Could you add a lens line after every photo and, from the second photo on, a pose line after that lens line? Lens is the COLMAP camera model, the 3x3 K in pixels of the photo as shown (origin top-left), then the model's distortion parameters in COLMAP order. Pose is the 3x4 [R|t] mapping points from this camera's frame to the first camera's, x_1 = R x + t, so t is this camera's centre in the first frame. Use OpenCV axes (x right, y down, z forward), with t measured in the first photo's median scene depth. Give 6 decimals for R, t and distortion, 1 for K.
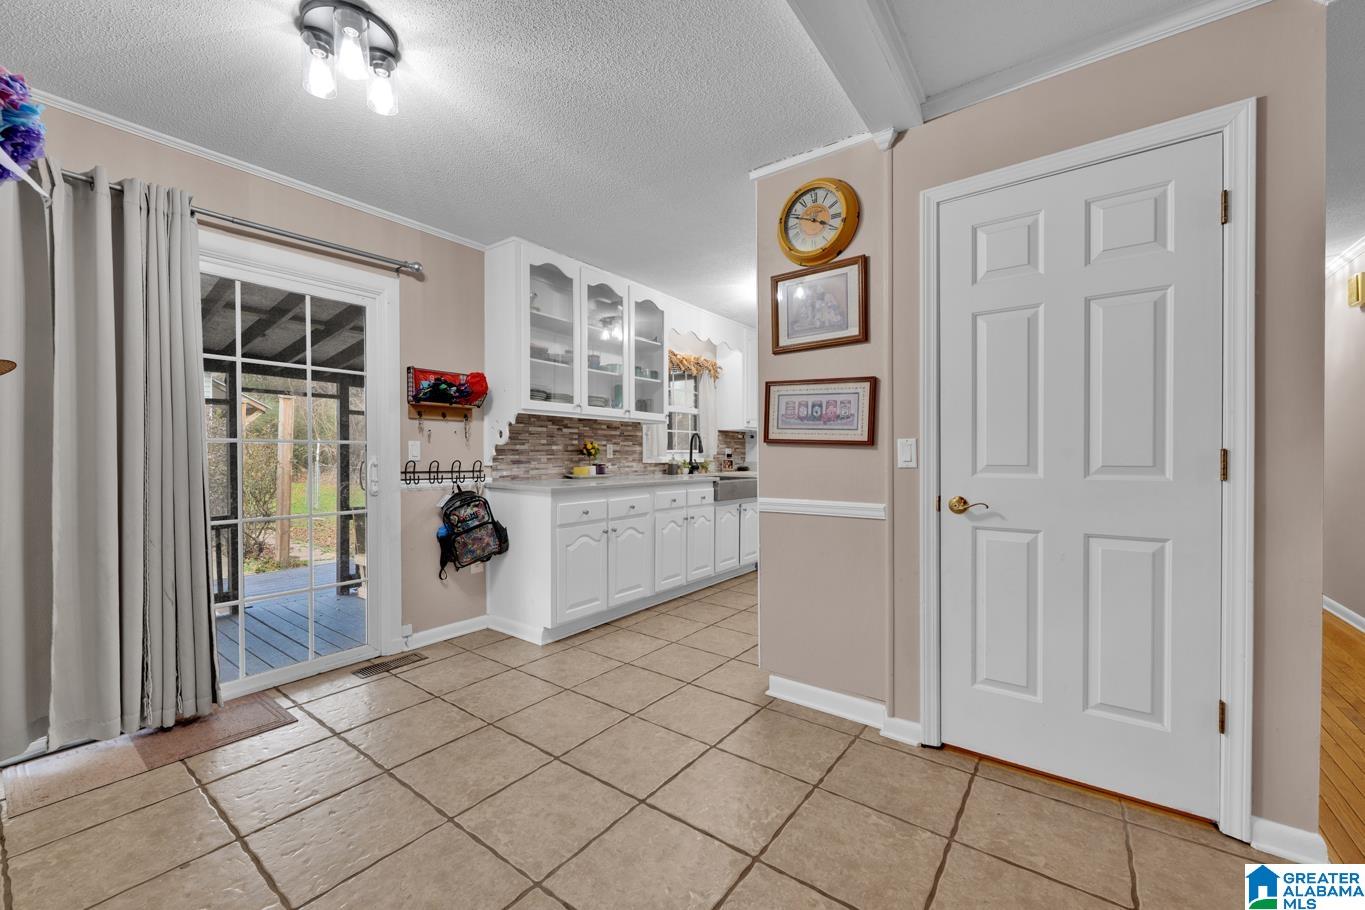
lens RADIAL K [[535.3, 0, 680.5], [0, 535.3, 456.0], [0, 0, 1]] dist [-0.003591, 0.000010]
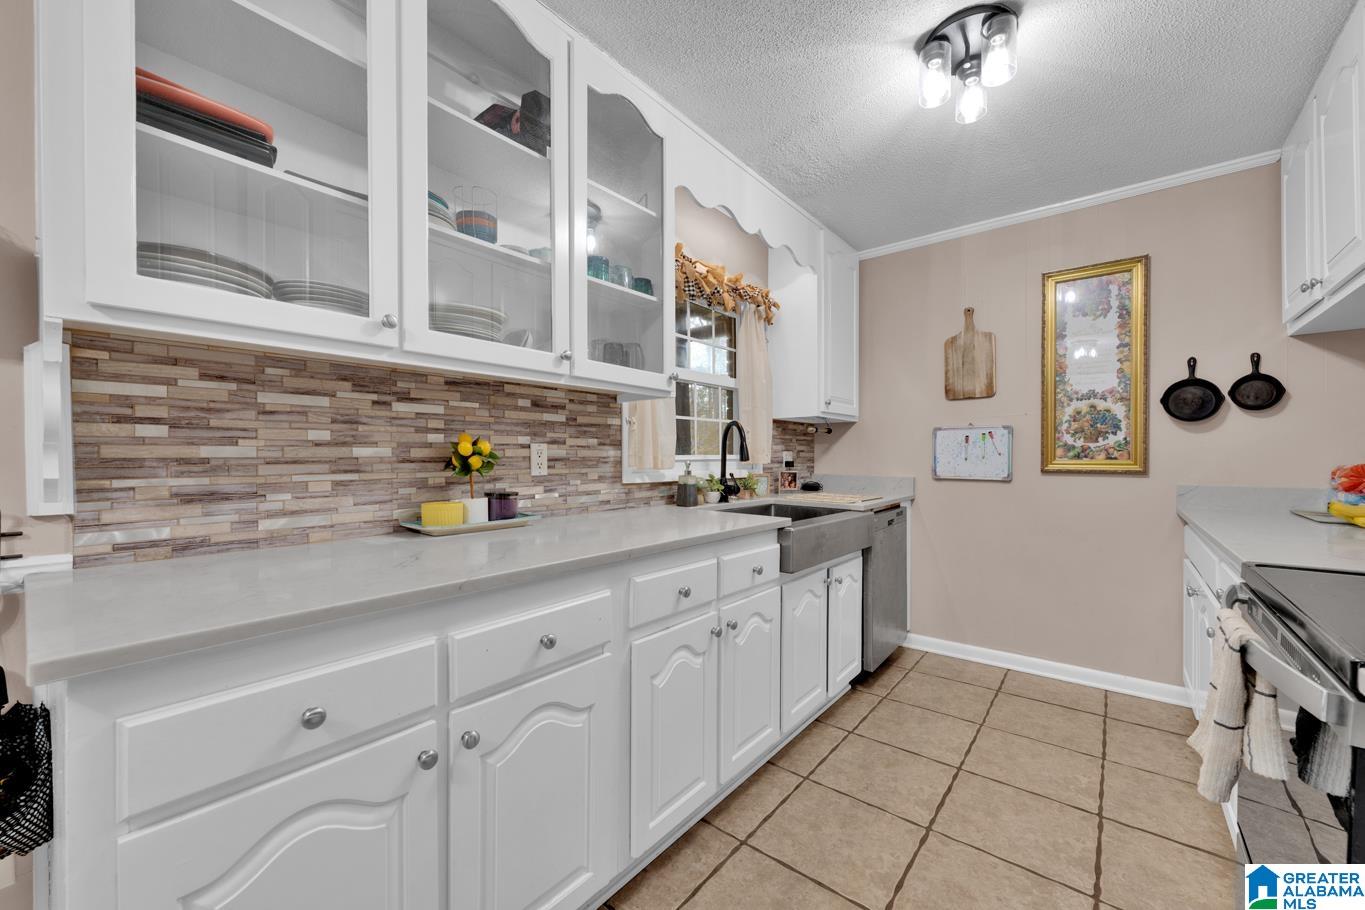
lens RADIAL K [[535.3, 0, 685.4], [0, 535.3, 454.0], [0, 0, 1]] dist [-0.003591, 0.000010]
pose [[0.999324, -0.002926, -0.036655, 0.001779], [0.002642, 0.999966, -0.007778, -0.009055], [0.036677, 0.007676, 0.999298, 0.525807]]
